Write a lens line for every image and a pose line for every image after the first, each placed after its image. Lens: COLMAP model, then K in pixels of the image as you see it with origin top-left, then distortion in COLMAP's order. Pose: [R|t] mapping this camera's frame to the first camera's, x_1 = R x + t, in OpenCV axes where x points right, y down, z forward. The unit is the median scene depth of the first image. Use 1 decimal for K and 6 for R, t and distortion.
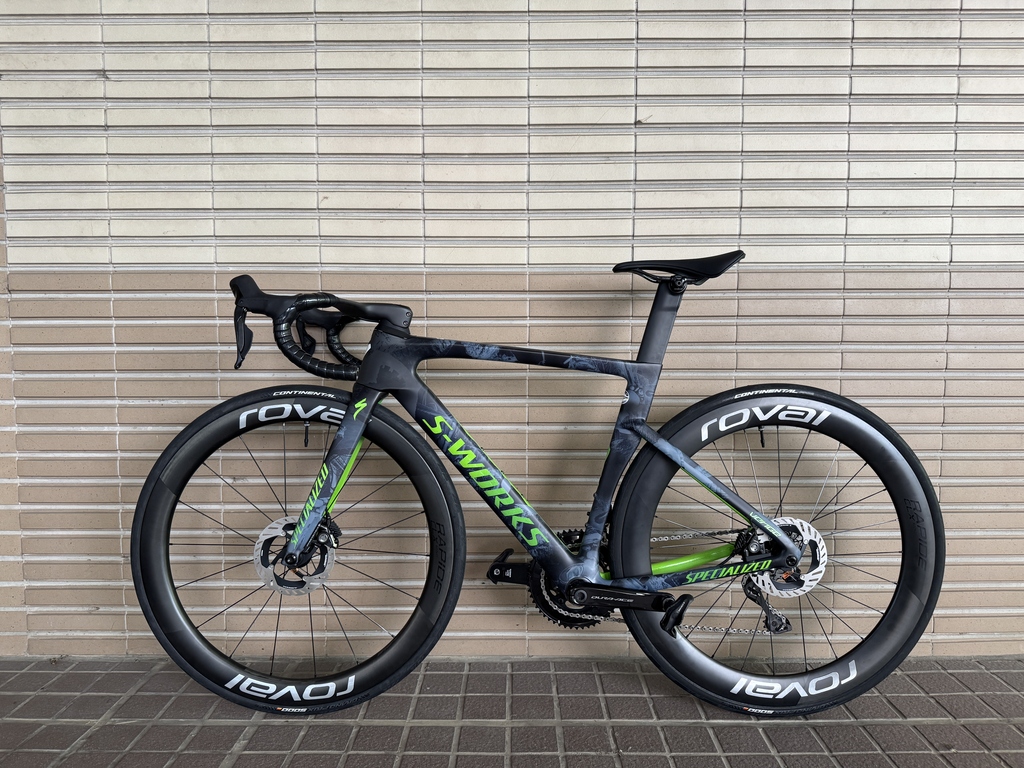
lens RADIAL K [[714.6, 0, 514.8], [0, 714.6, 386.5], [0, 0, 1]] dist [-0.006721, -0.004743]
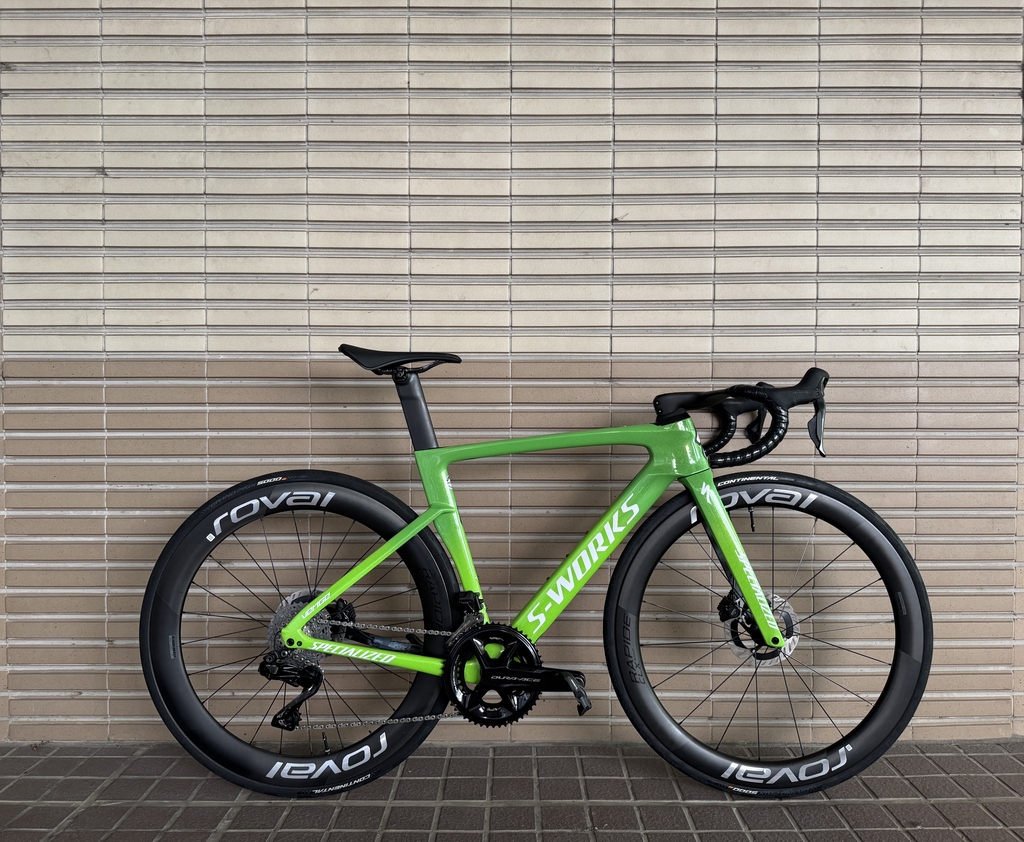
lens RADIAL K [[778.0, 0, 522.3], [0, 778.0, 422.9], [0, 0, 1]] dist [0.021493, -0.038825]
pose [[0.999923, 0.001660, 0.012290, 0.022585], [-0.001028, 0.998685, -0.051252, -0.012802], [-0.012359, 0.051235, 0.998610, -0.126759]]
